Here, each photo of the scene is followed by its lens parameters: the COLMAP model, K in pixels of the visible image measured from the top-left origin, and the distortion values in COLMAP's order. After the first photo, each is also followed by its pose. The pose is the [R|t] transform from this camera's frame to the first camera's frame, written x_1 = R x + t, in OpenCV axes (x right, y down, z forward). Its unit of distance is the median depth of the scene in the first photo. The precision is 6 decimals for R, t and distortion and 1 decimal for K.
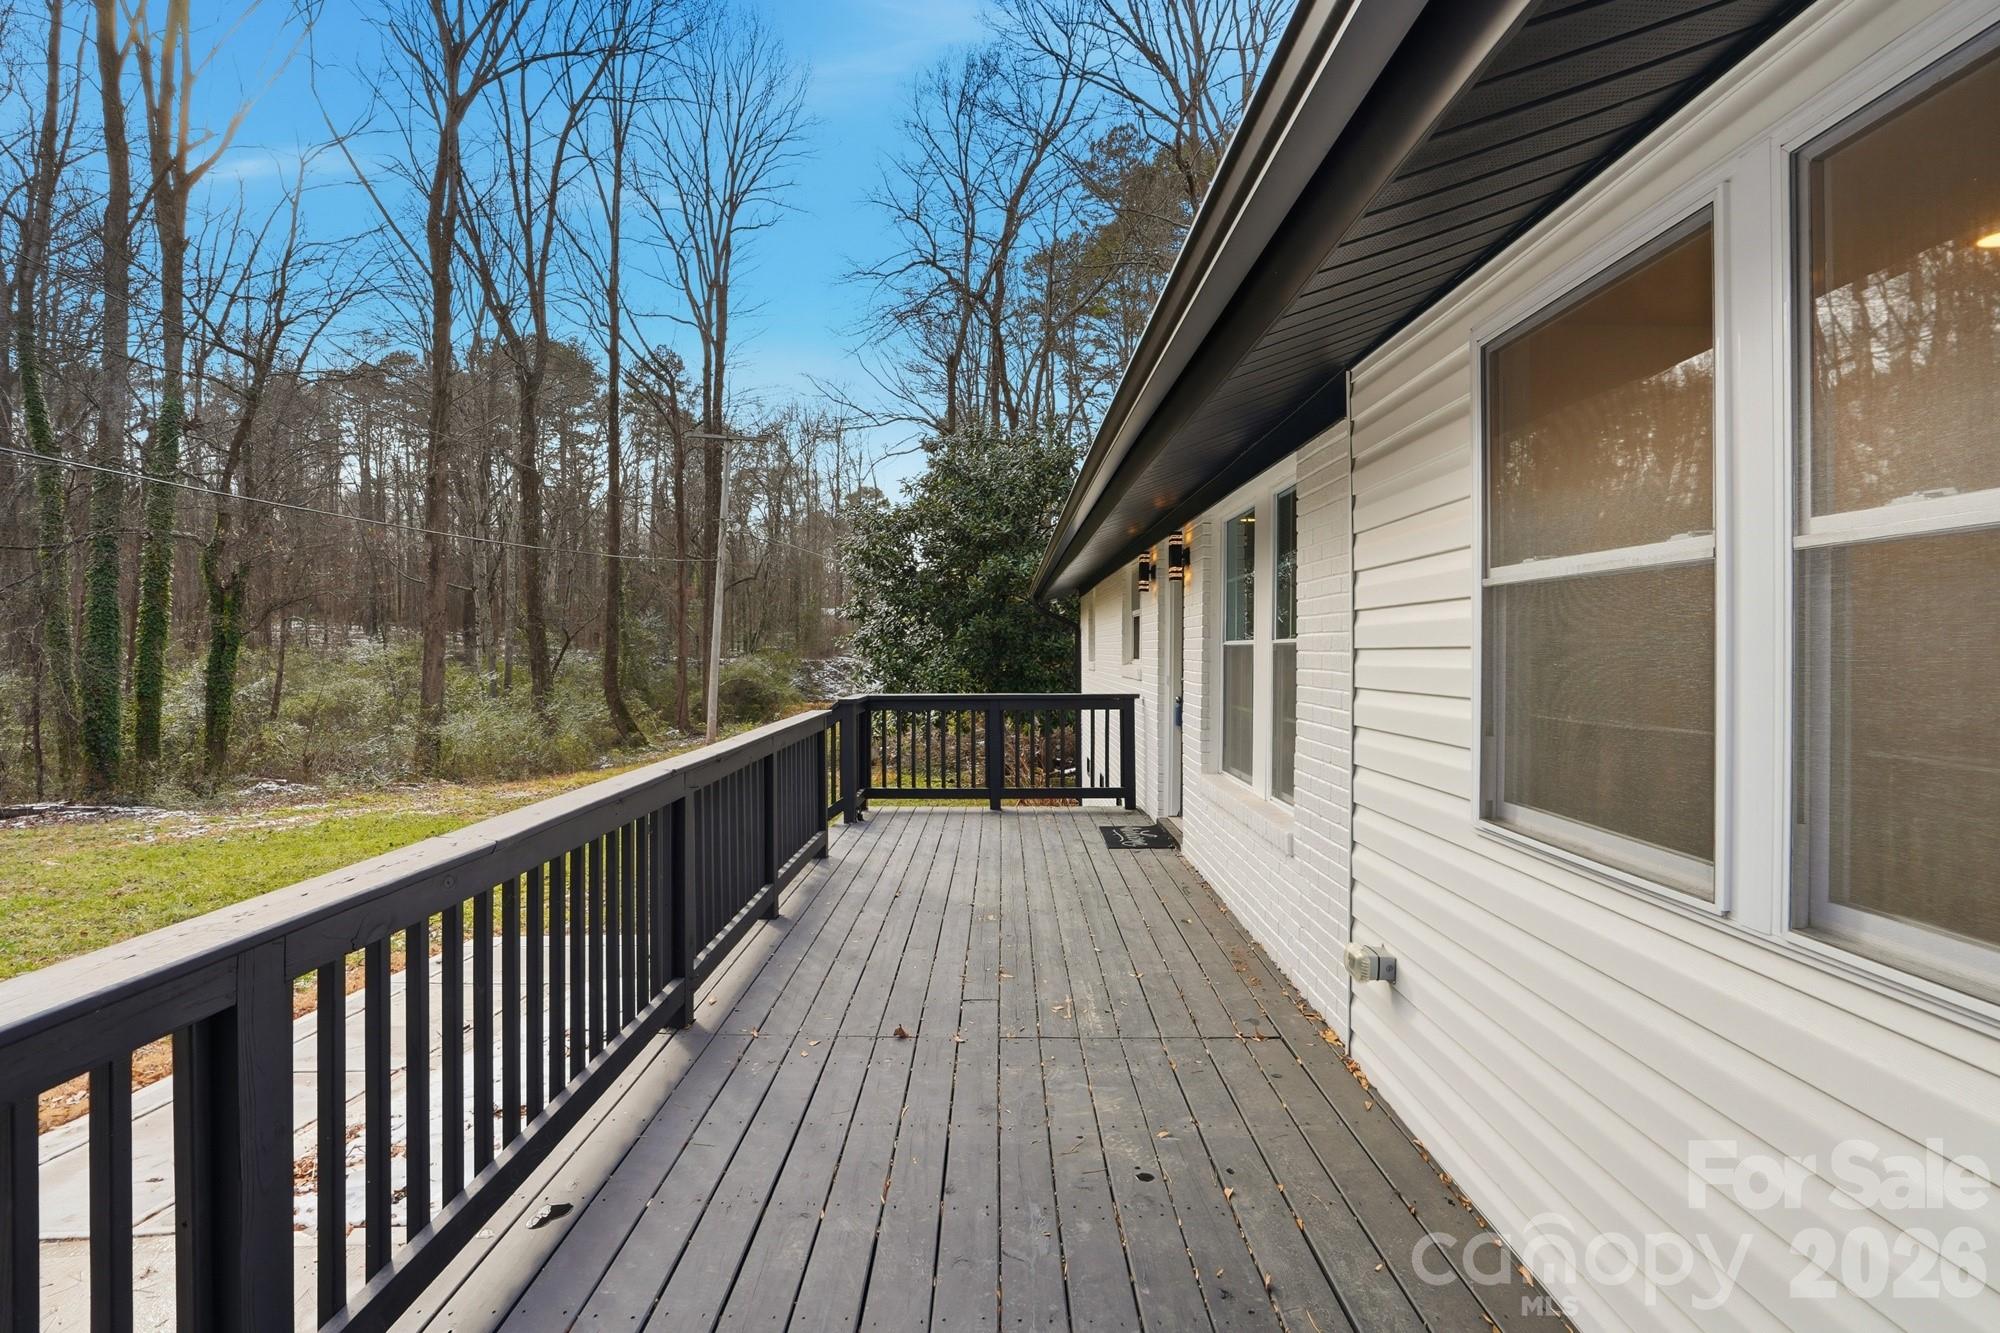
lens RADIAL K [[930.1, 0, 1007.5], [0, 930.1, 681.6], [0, 0, 1]] dist [-0.061746, 0.025473]
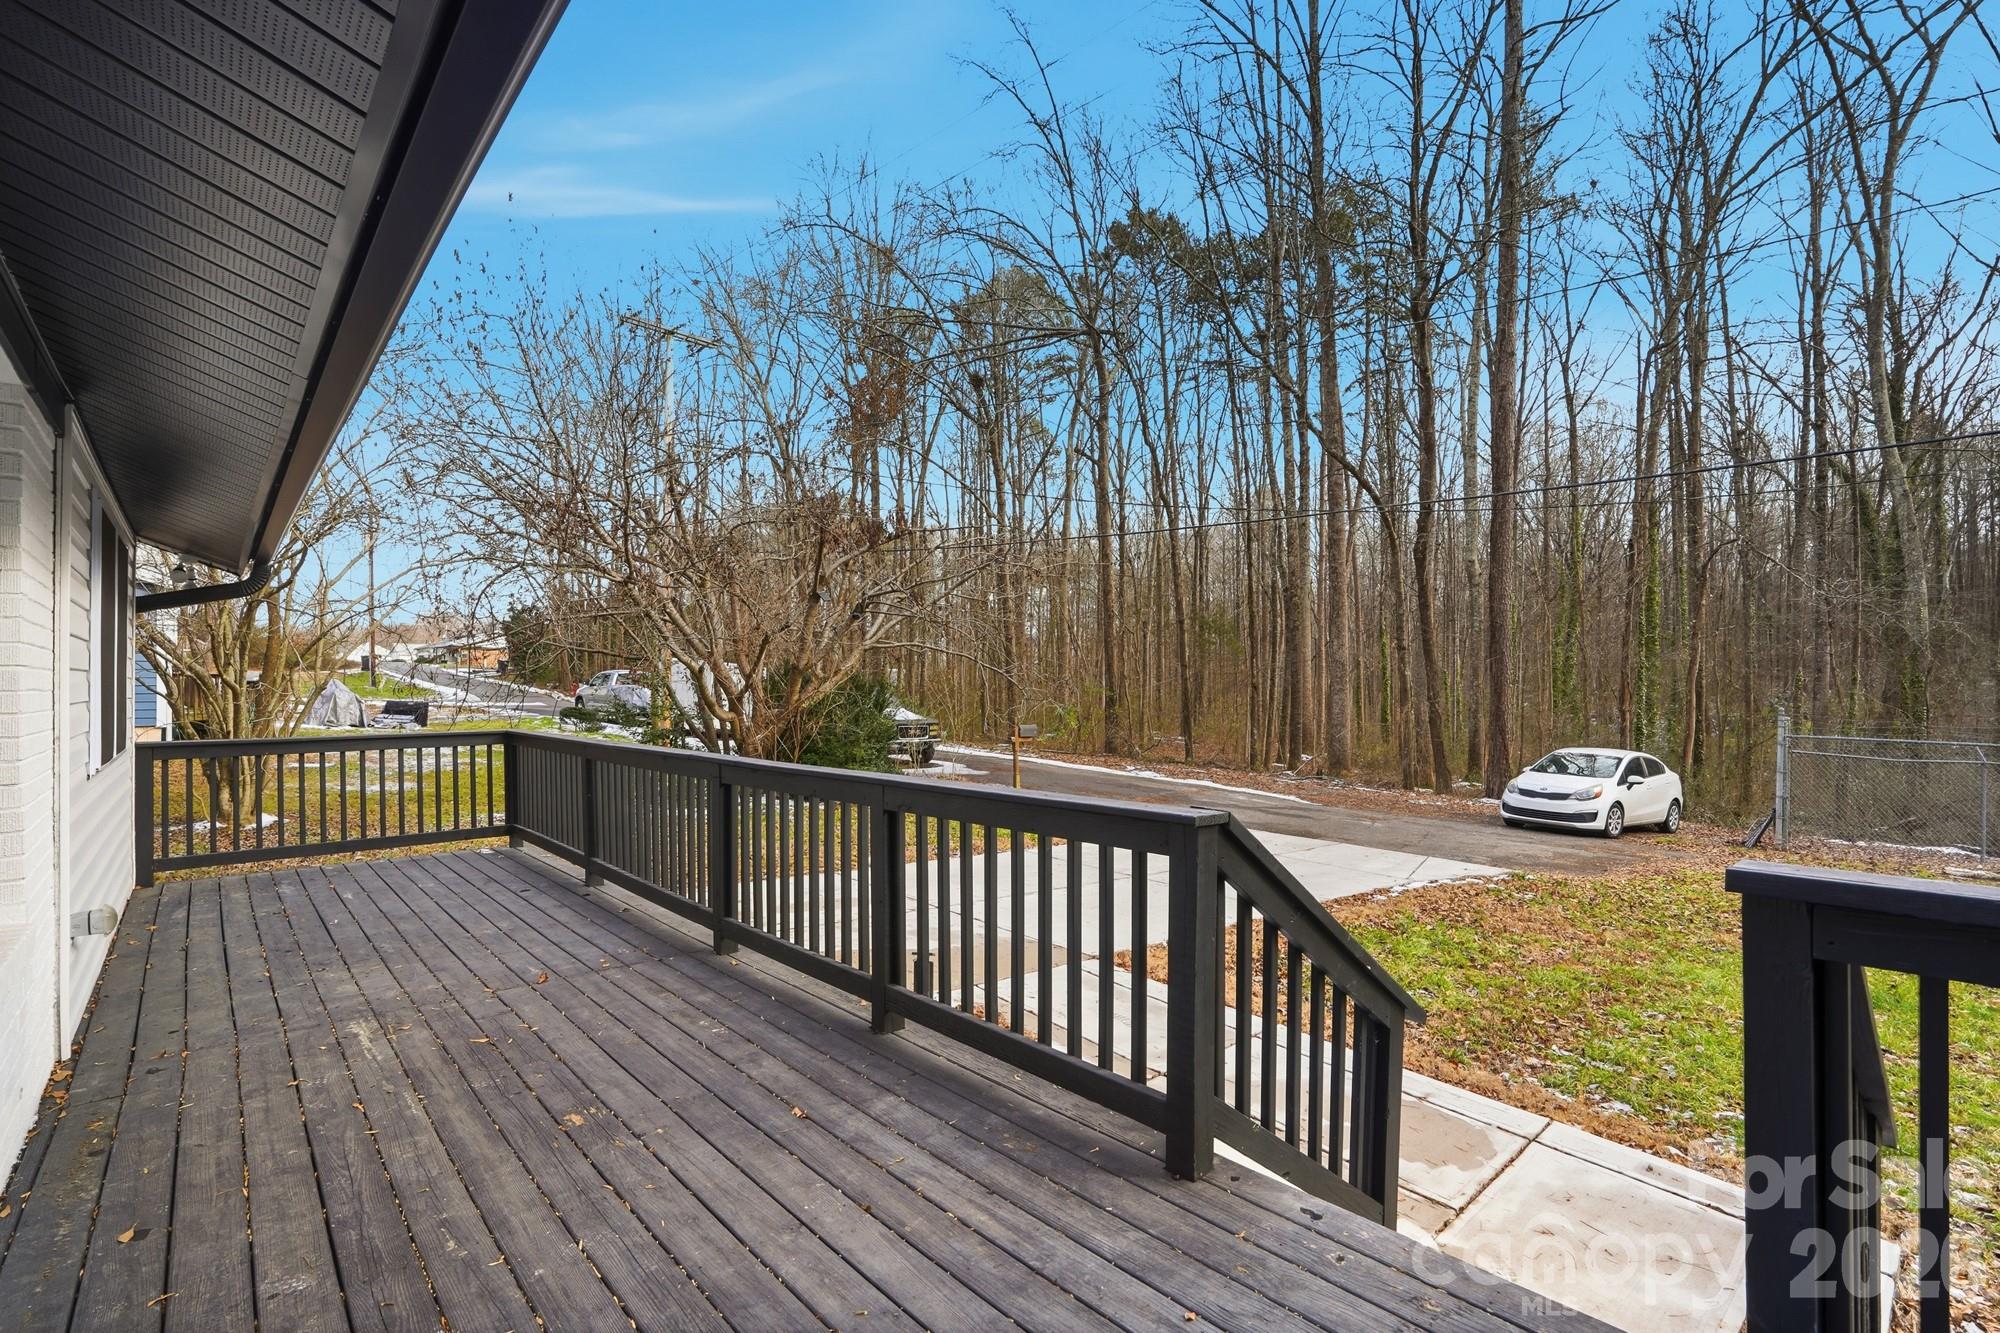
lens RADIAL K [[930.1, 0, 1007.5], [0, 930.1, 681.6], [0, 0, 1]] dist [-0.061746, 0.025473]
pose [[-0.749203, -0.001600, -0.662338, 0.204168], [-0.017288, 0.999704, 0.017140, -0.048056], [0.662115, 0.024292, -0.749009, 2.058170]]
